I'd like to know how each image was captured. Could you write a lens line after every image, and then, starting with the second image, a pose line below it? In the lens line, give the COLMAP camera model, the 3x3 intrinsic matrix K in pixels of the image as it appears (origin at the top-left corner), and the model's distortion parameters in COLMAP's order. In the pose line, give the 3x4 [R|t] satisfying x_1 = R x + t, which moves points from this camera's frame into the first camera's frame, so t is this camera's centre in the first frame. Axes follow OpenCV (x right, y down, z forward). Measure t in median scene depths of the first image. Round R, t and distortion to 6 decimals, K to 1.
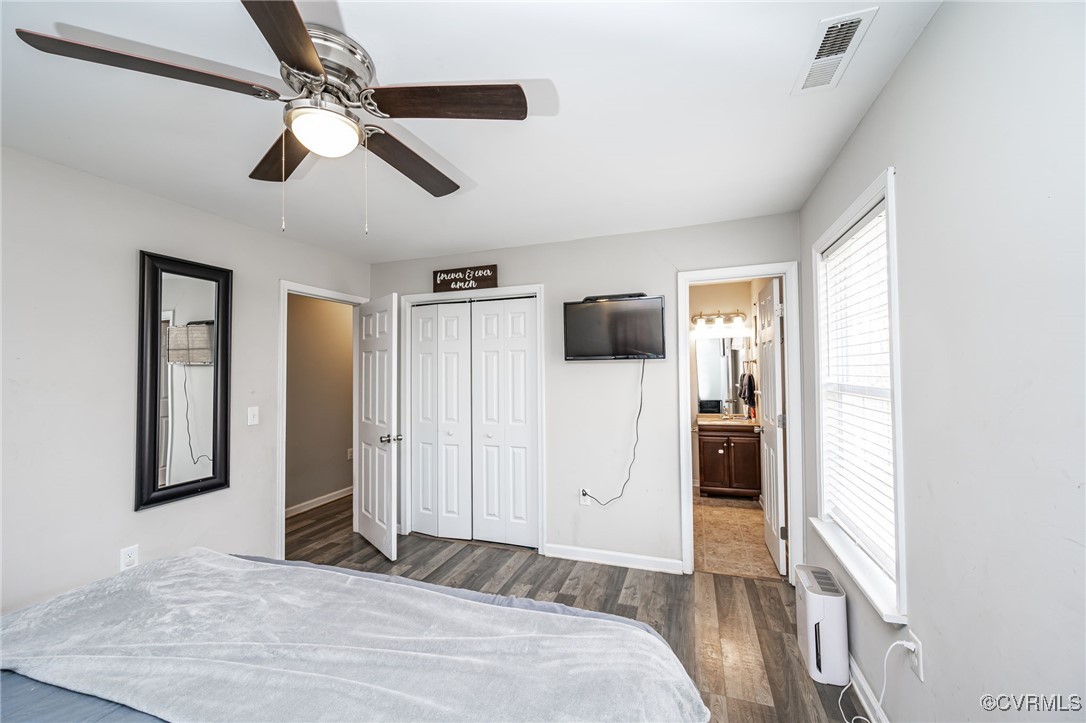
lens RADIAL K [[422.8, 0, 537.5], [0, 422.8, 361.4], [0, 0, 1]] dist [-0.001139, -0.000323]
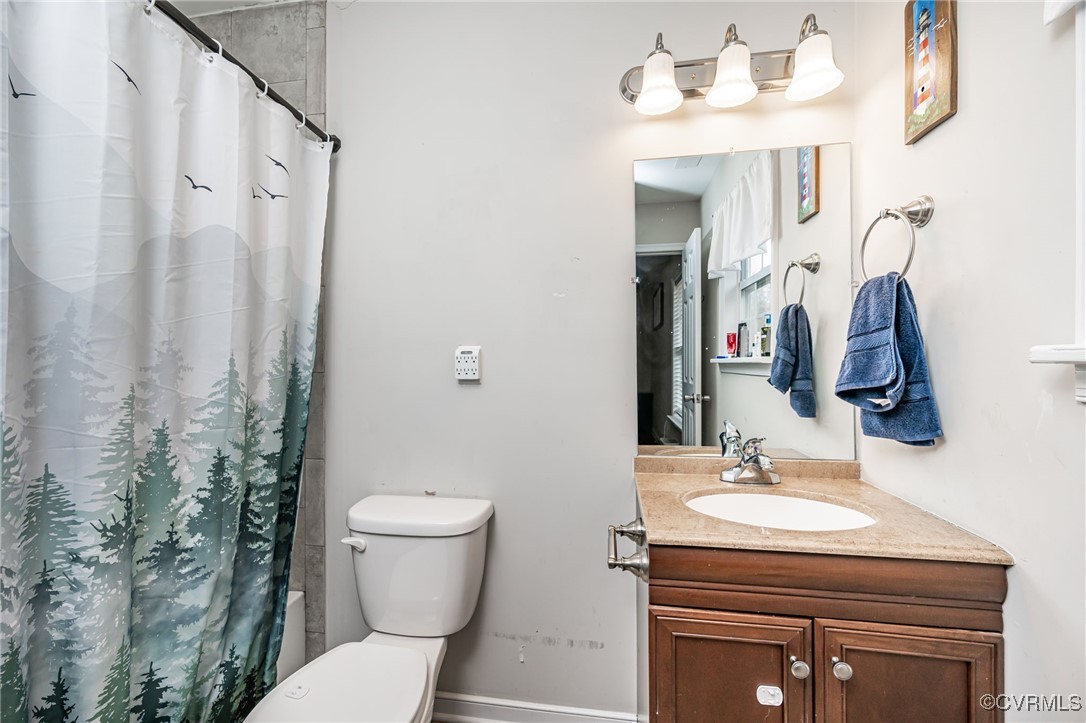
lens RADIAL K [[422.8, 0, 543.0], [0, 422.8, 359.9], [0, 0, 1]] dist [-0.001139, -0.000323]
pose [[0.979315, 0.006588, 0.202233, 0.304311], [-0.009842, 0.999838, 0.015089, 0.070084], [-0.202101, -0.016767, 0.979221, 0.848833]]
